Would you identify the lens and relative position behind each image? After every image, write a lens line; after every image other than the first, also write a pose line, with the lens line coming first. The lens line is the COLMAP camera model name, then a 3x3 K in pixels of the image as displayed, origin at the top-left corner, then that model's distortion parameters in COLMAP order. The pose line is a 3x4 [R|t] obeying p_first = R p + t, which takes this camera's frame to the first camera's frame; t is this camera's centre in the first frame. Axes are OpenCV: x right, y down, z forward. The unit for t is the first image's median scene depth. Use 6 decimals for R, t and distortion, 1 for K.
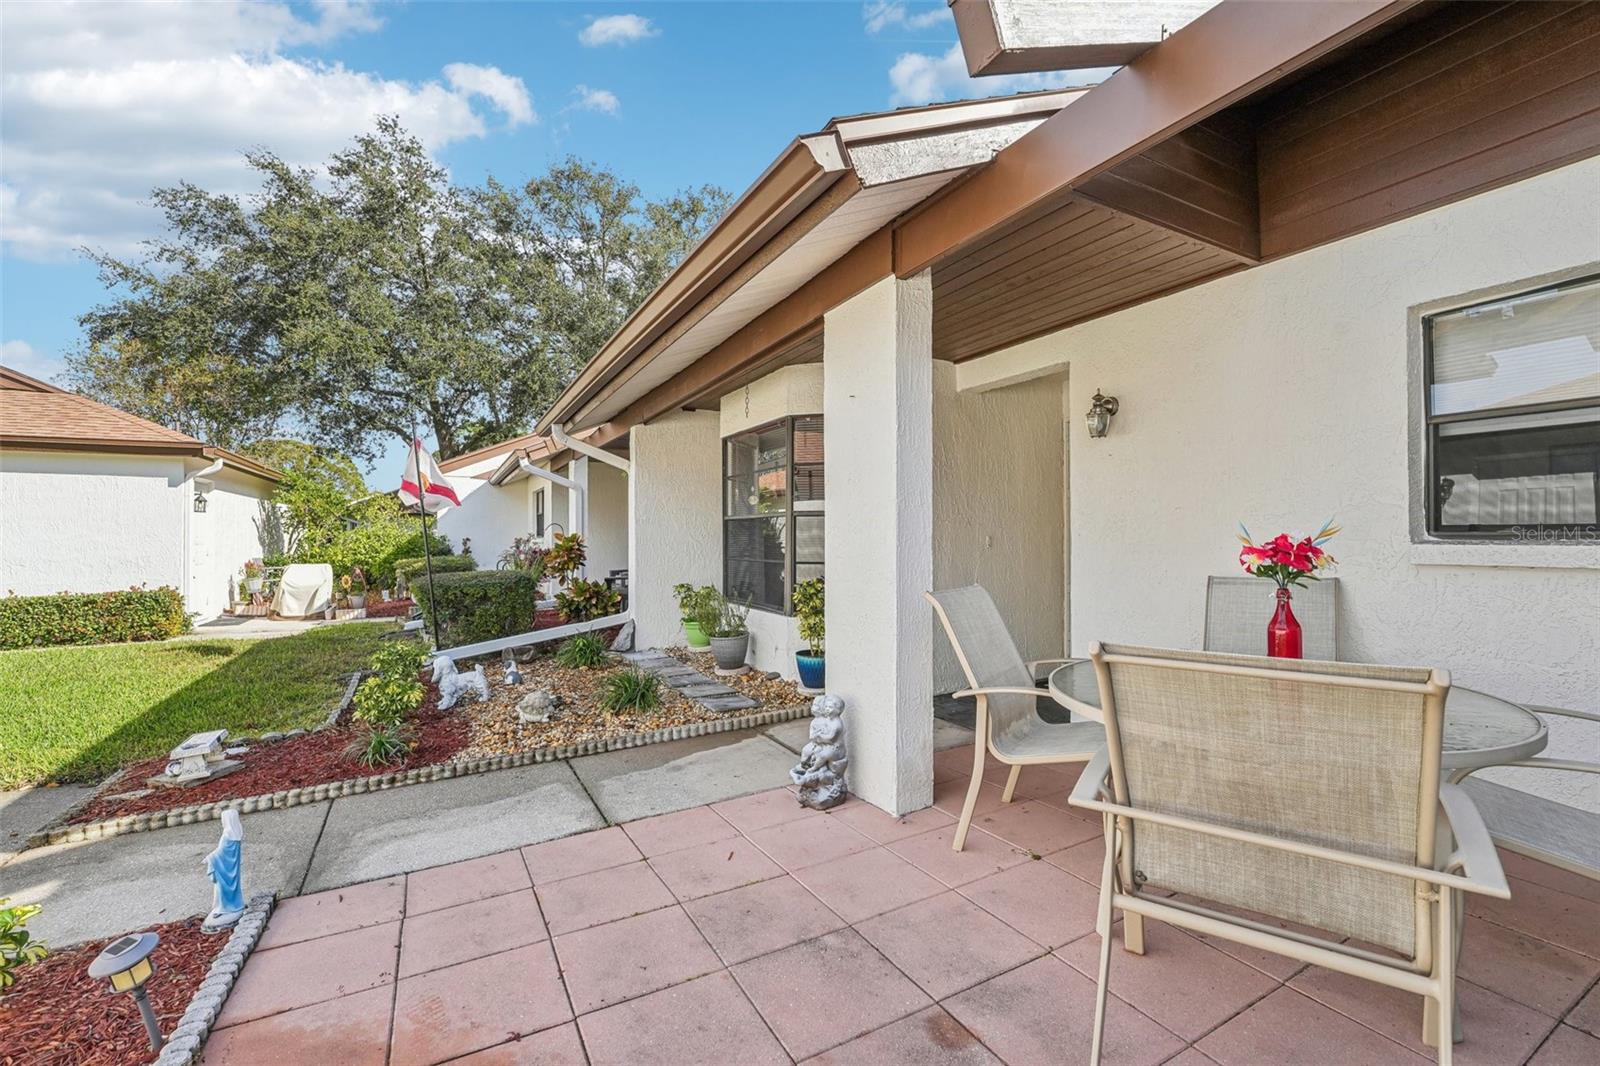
lens RADIAL K [[672.0, 0, 800.0], [0, 672.0, 533.0], [0, 0, 1]] dist [-0.025891, 0.000051]
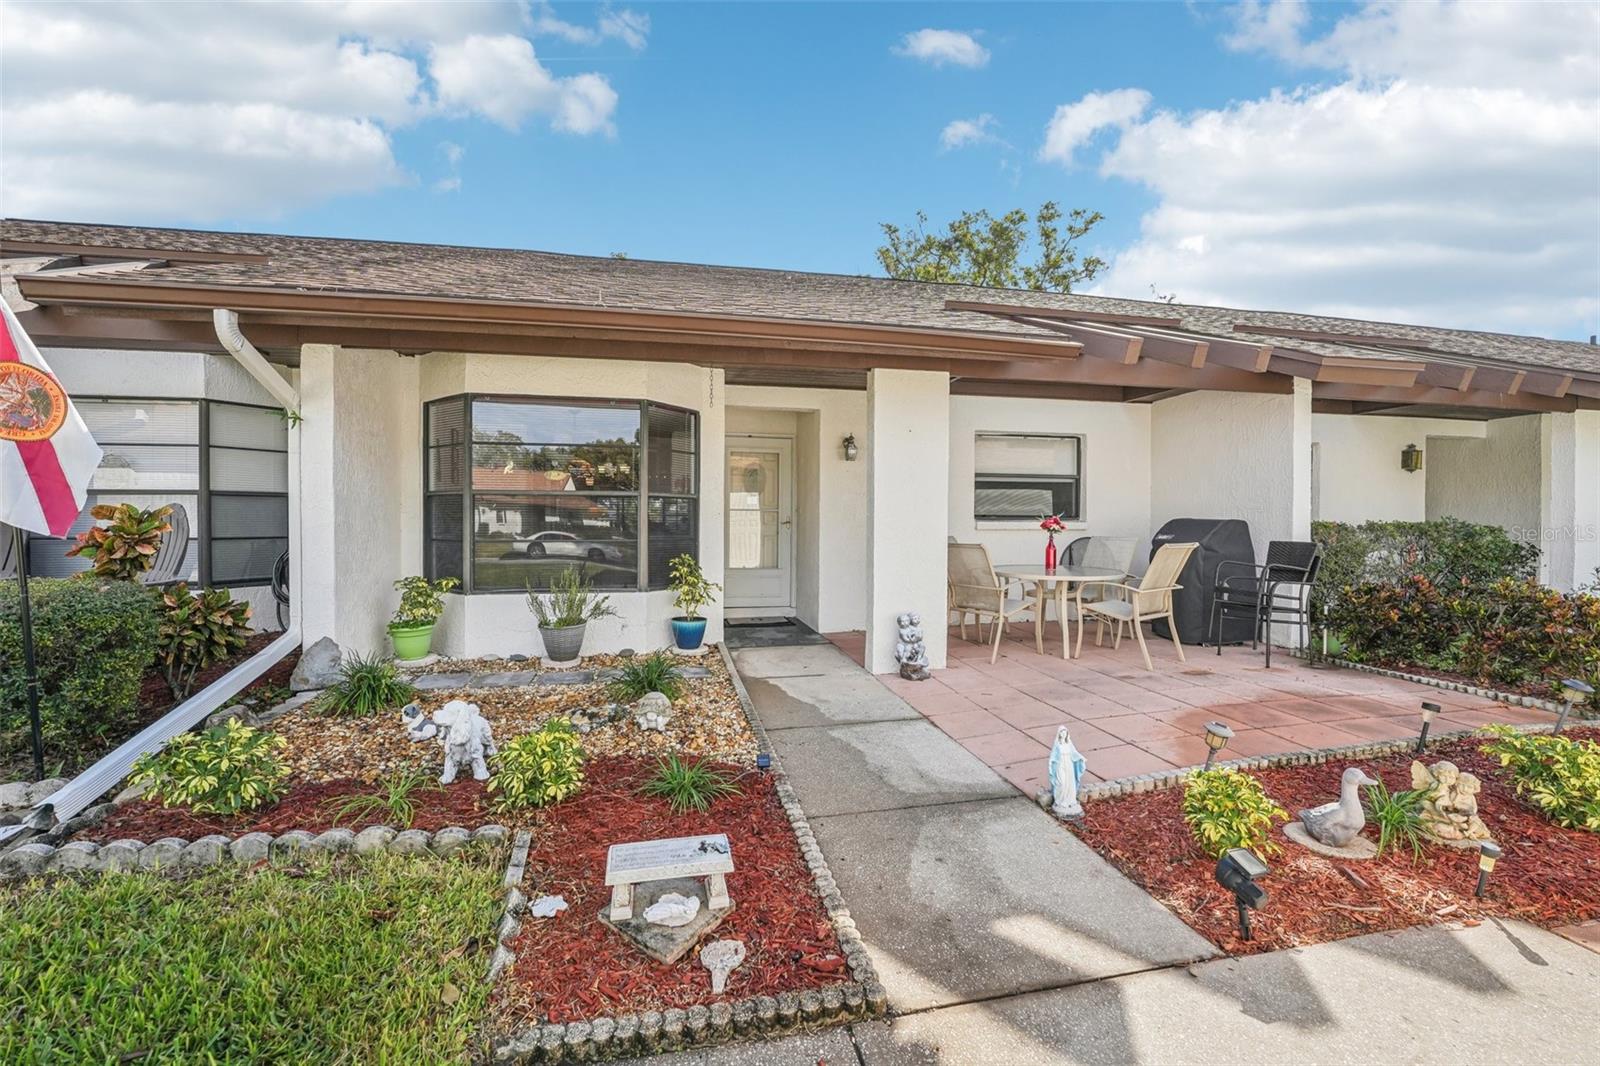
lens RADIAL K [[672.0, 0, 800.0], [0, 672.0, 533.0], [0, 0, 1]] dist [-0.025891, 0.000051]
pose [[0.279746, -0.010547, 0.960016, -1.507611], [-0.009426, 0.999861, 0.013731, 0.026603], [-0.960028, -0.012890, 0.279608, 0.761017]]
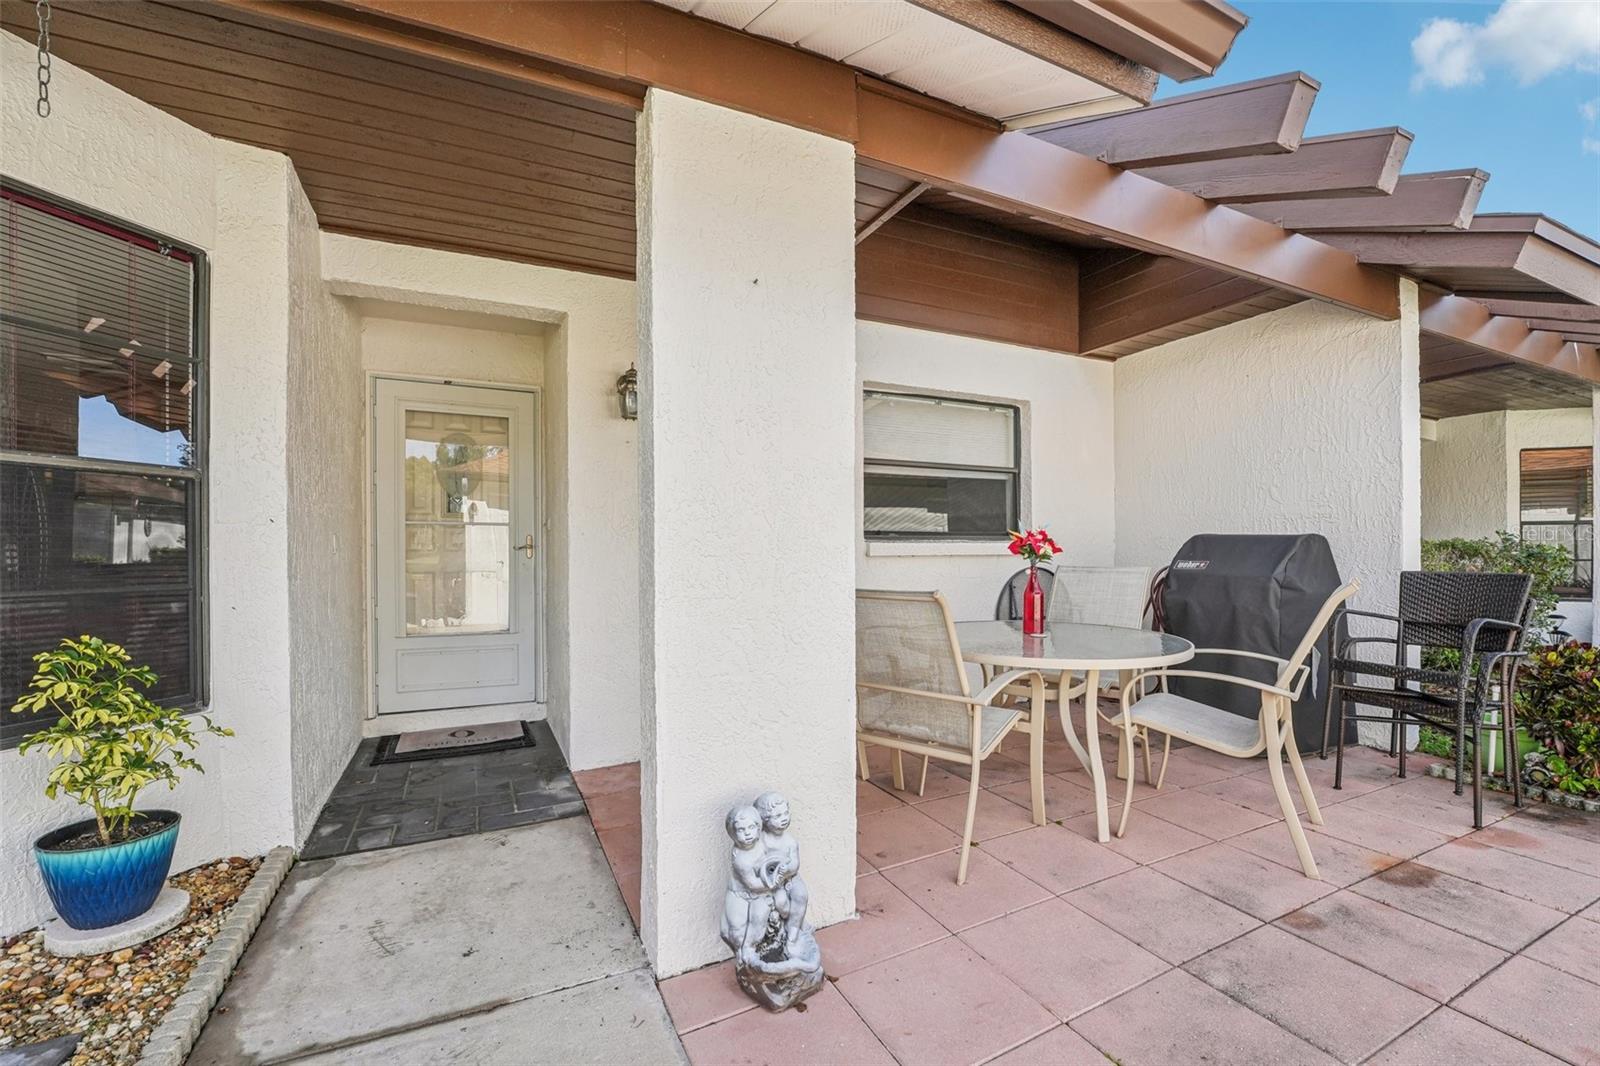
lens RADIAL K [[682.5, 0, 793.6], [0, 682.5, 560.2], [0, 0, 1]] dist [-0.024803, 0.000547]
pose [[0.048170, -0.008276, 0.998805, -0.499308], [-0.000332, 0.999965, 0.008302, 0.036364], [-0.998839, -0.000732, 0.048165, 0.895576]]
